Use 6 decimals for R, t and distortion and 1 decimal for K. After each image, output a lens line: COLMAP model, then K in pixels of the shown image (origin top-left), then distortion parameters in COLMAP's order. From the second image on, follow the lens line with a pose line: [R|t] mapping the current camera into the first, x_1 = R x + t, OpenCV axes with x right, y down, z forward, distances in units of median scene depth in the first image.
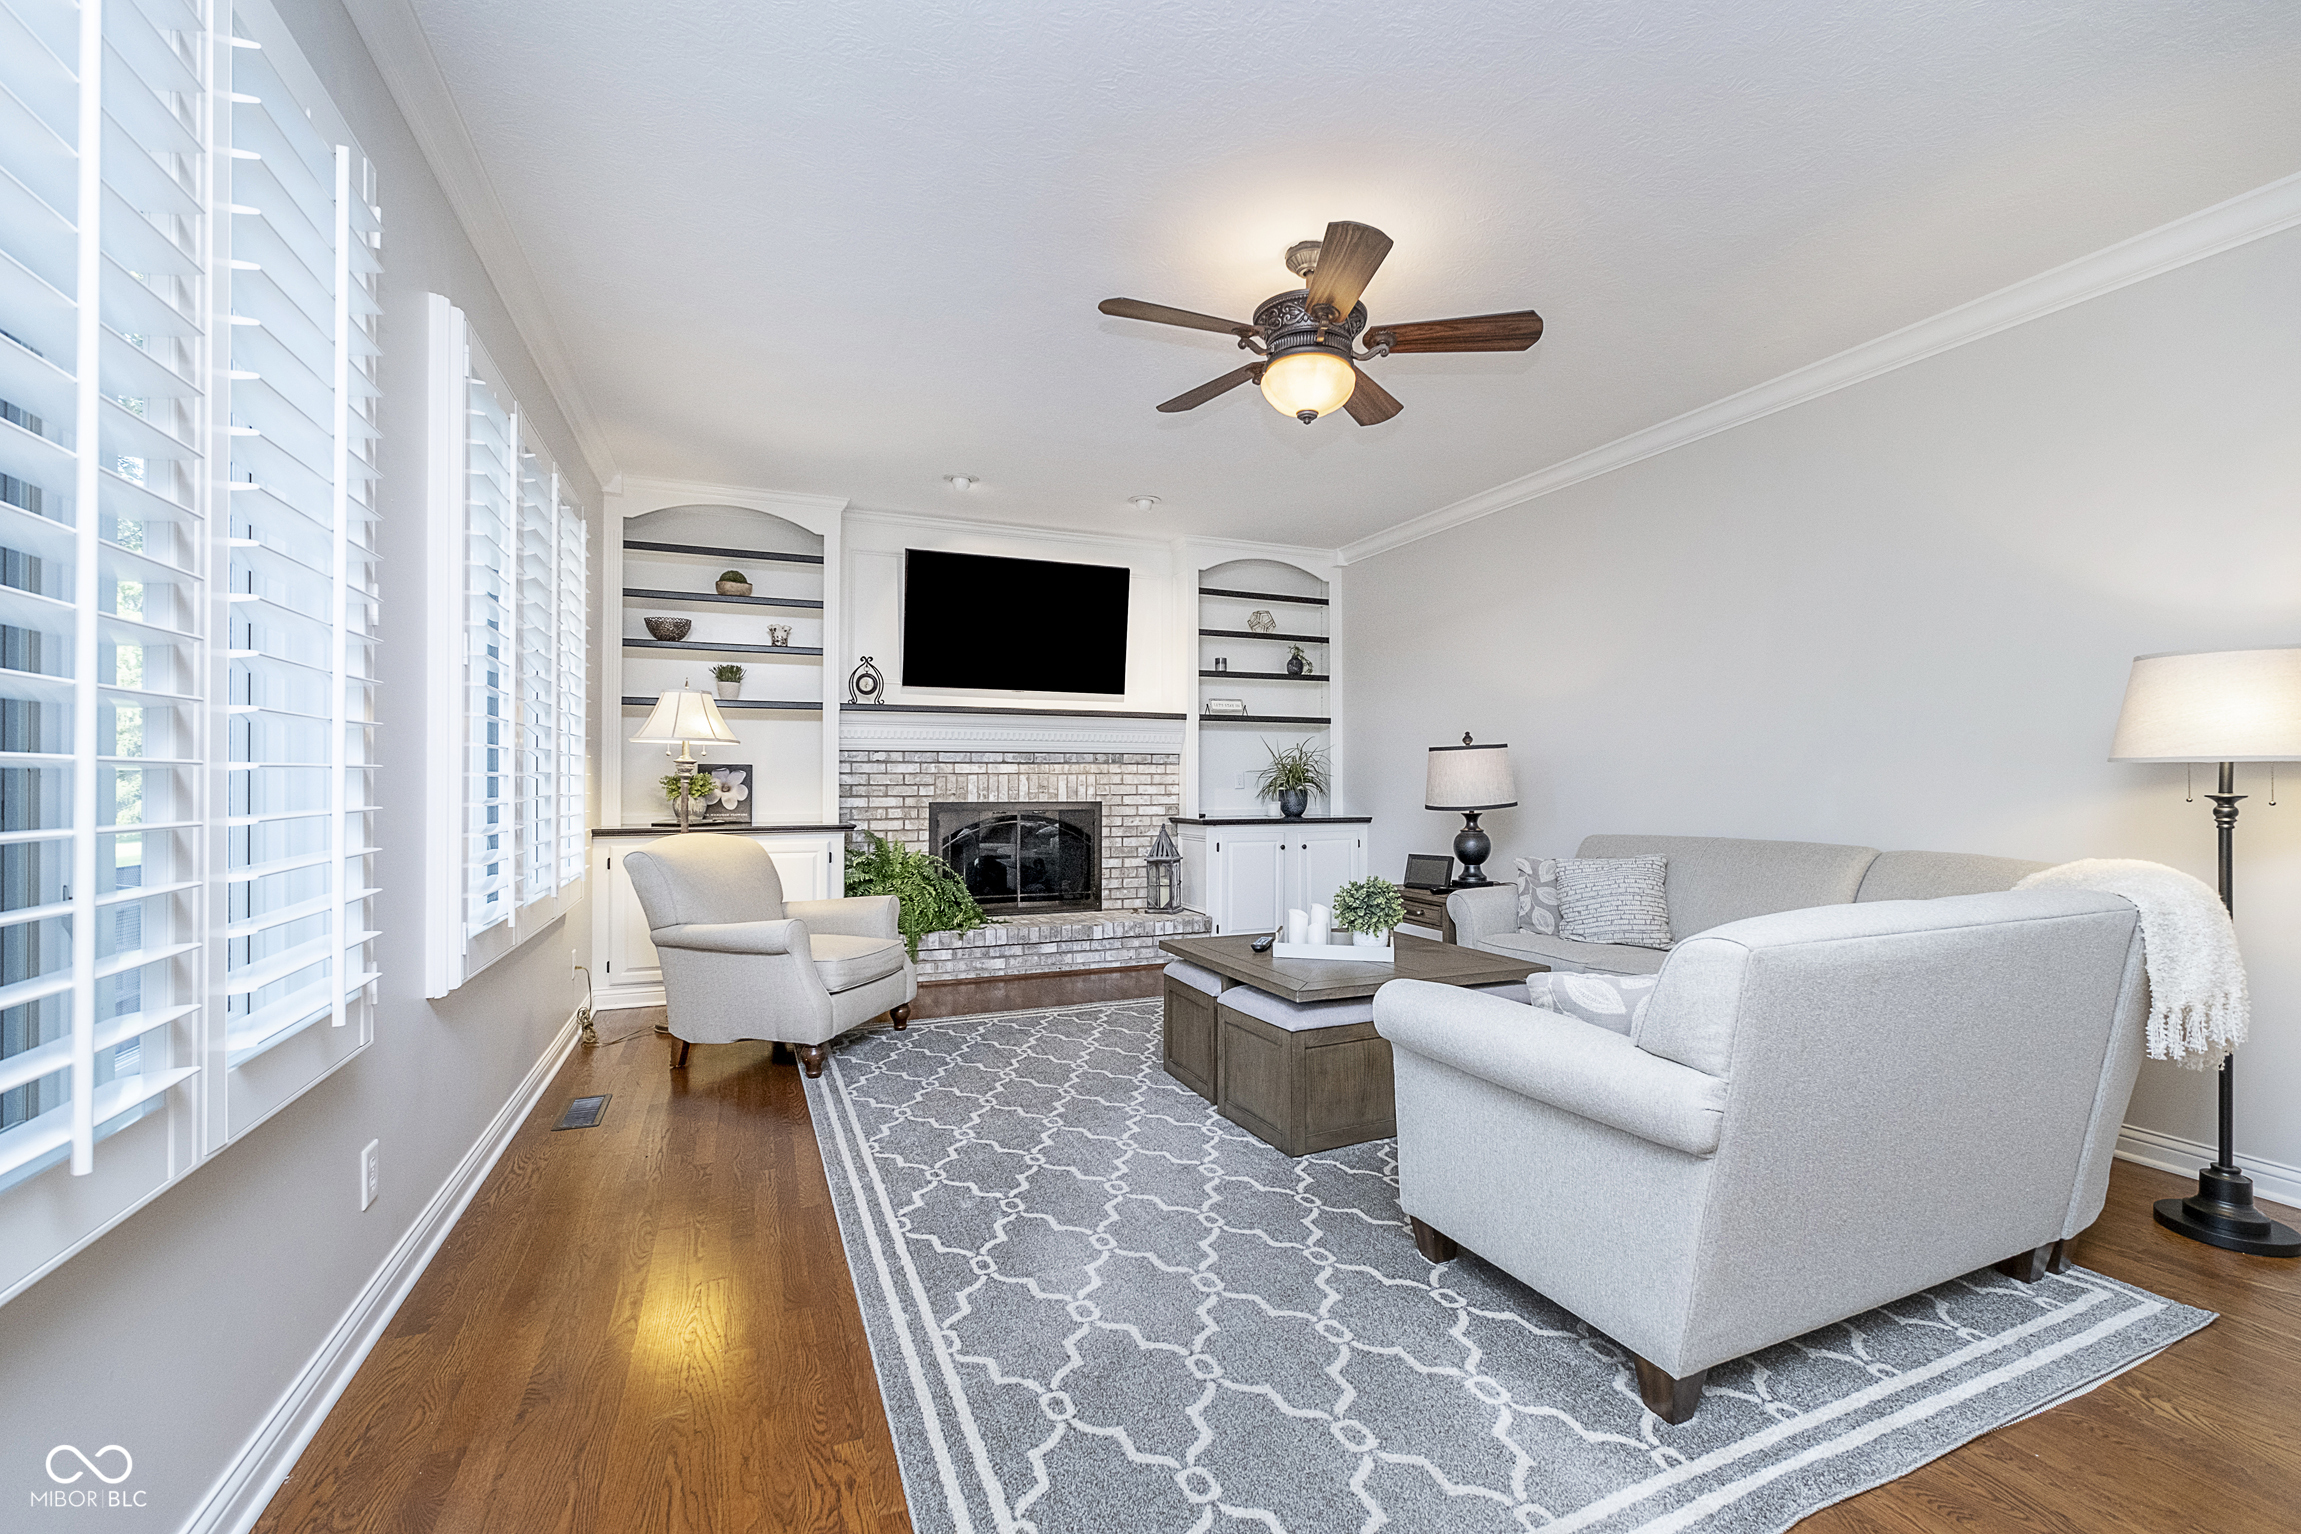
lens RADIAL K [[1039.6, 0, 1153.5], [0, 1039.6, 779.9], [0, 0, 1]] dist [-0.035472, 0.000056]
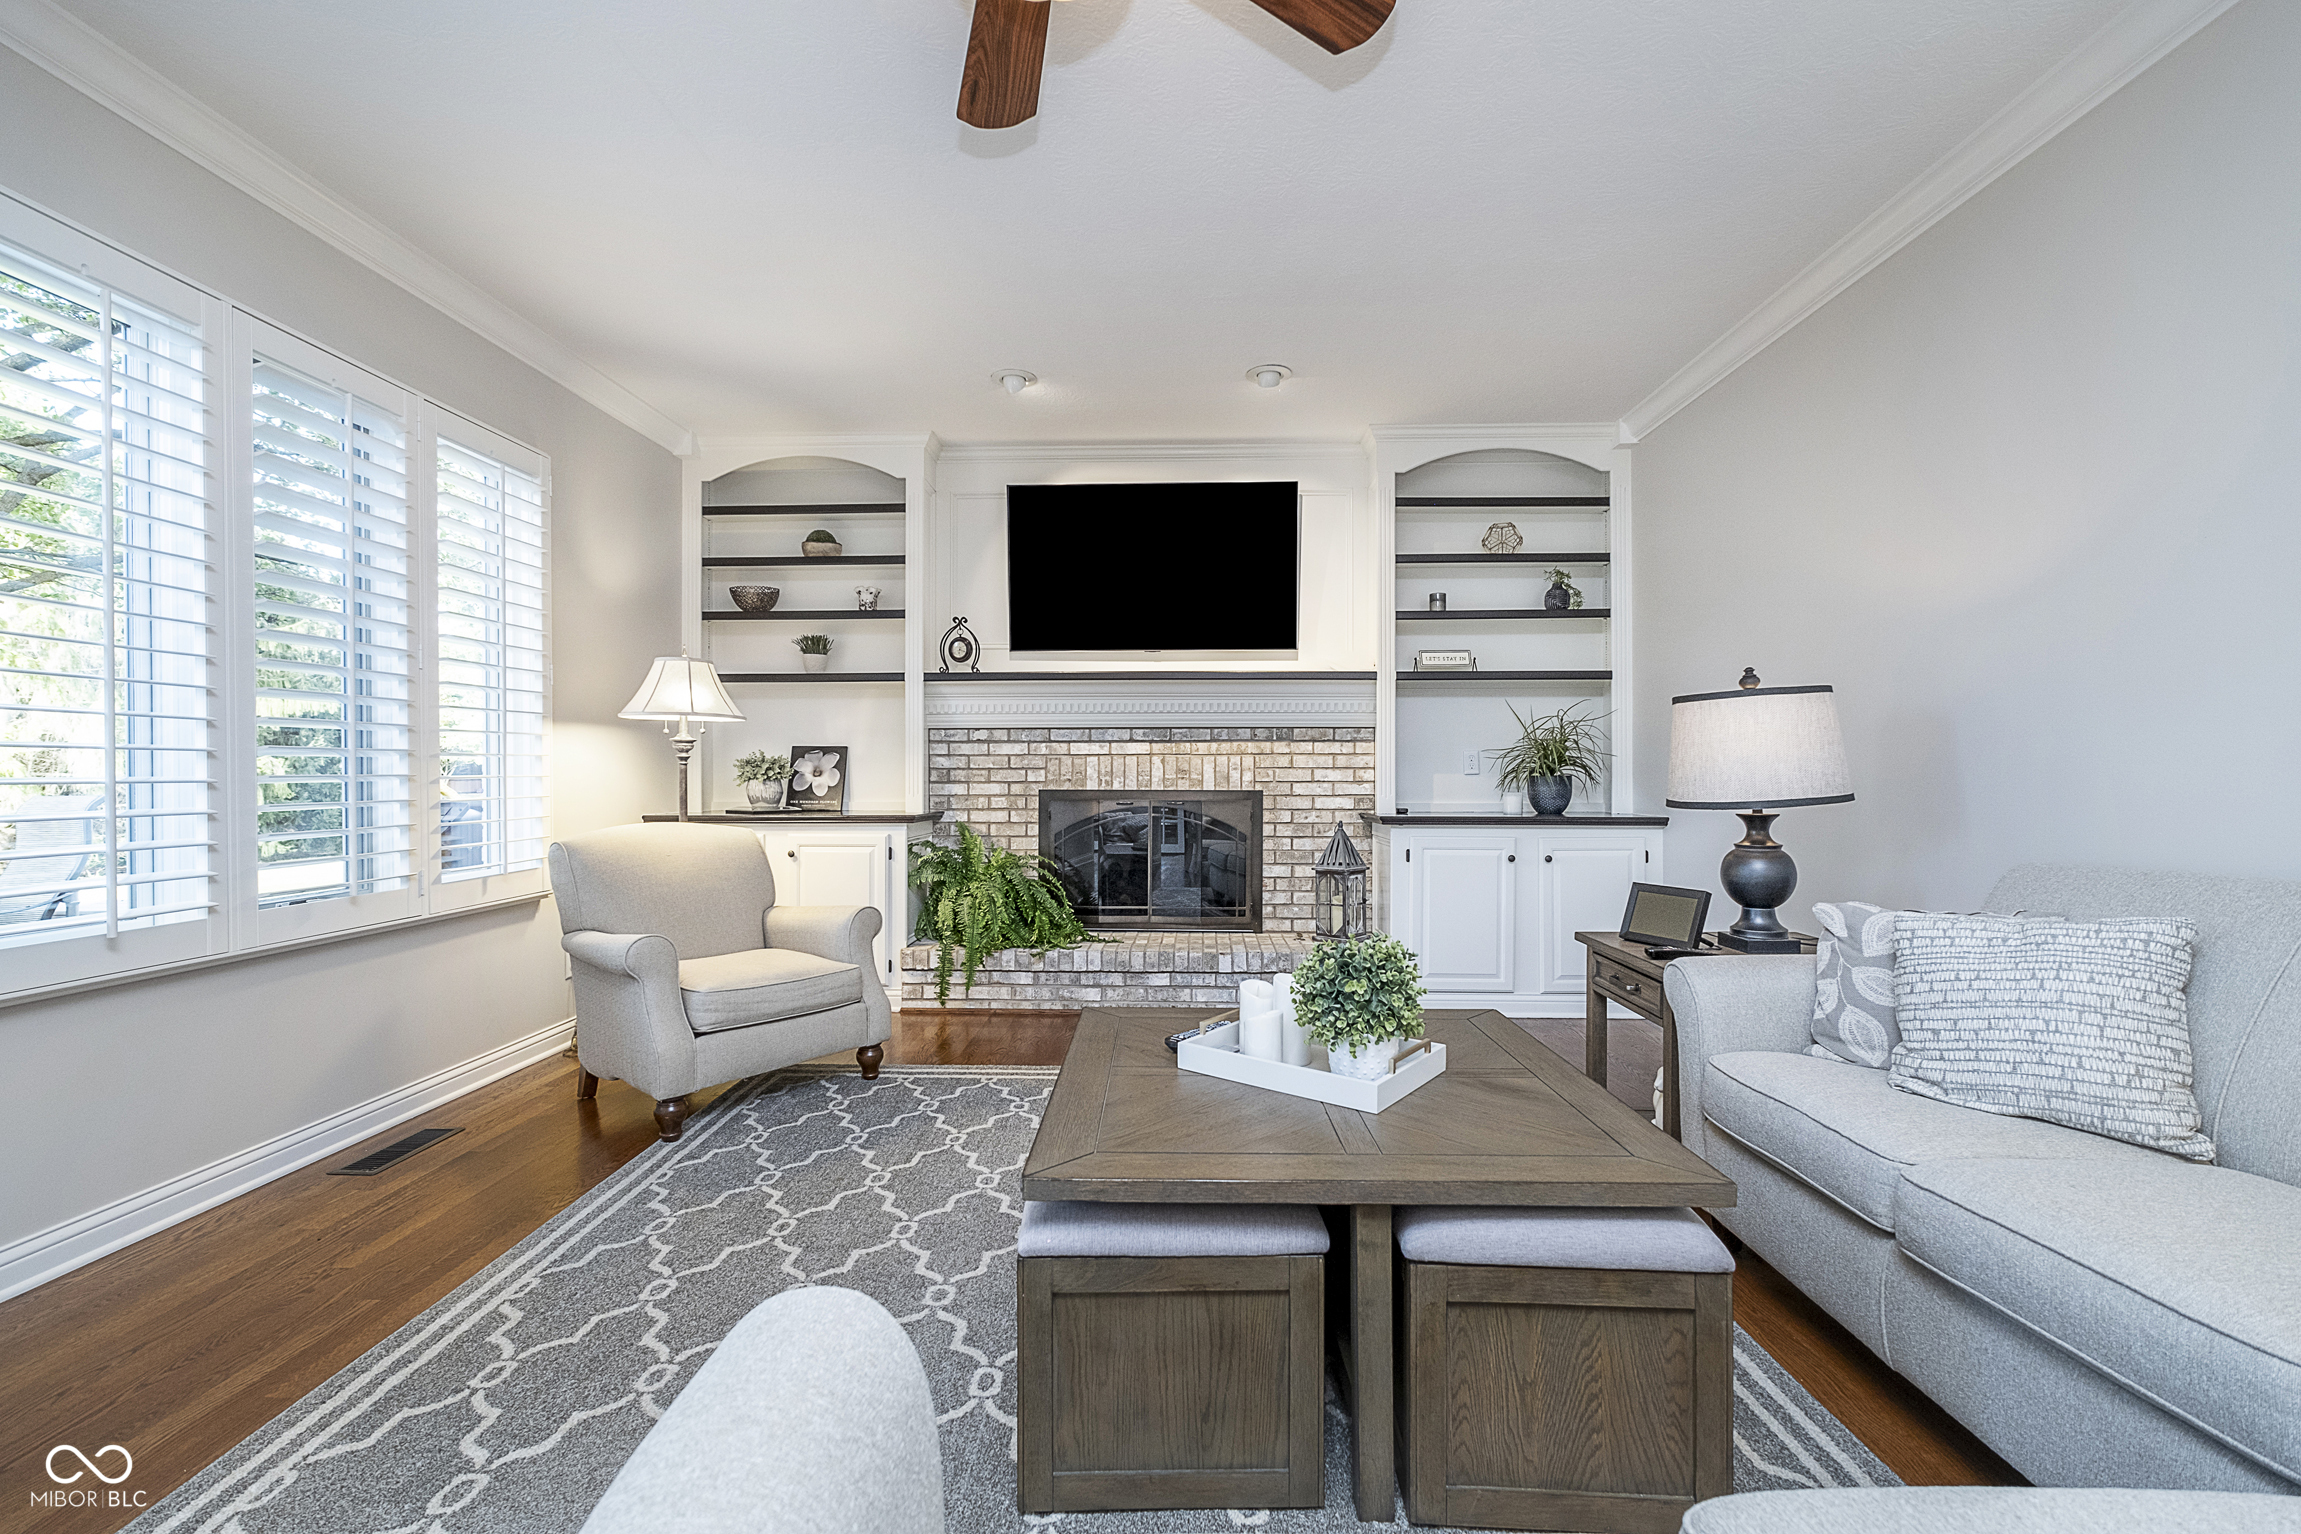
lens RADIAL K [[995.7, 0, 1144.2], [0, 995.7, 779.8], [0, 0, 1]] dist [-0.005182, 0.000373]
pose [[0.898414, 0.001909, -0.439146, 0.210465], [0.001007, 0.999979, 0.006407, 0.008712], [0.439149, -0.006199, 0.898393, 0.325341]]
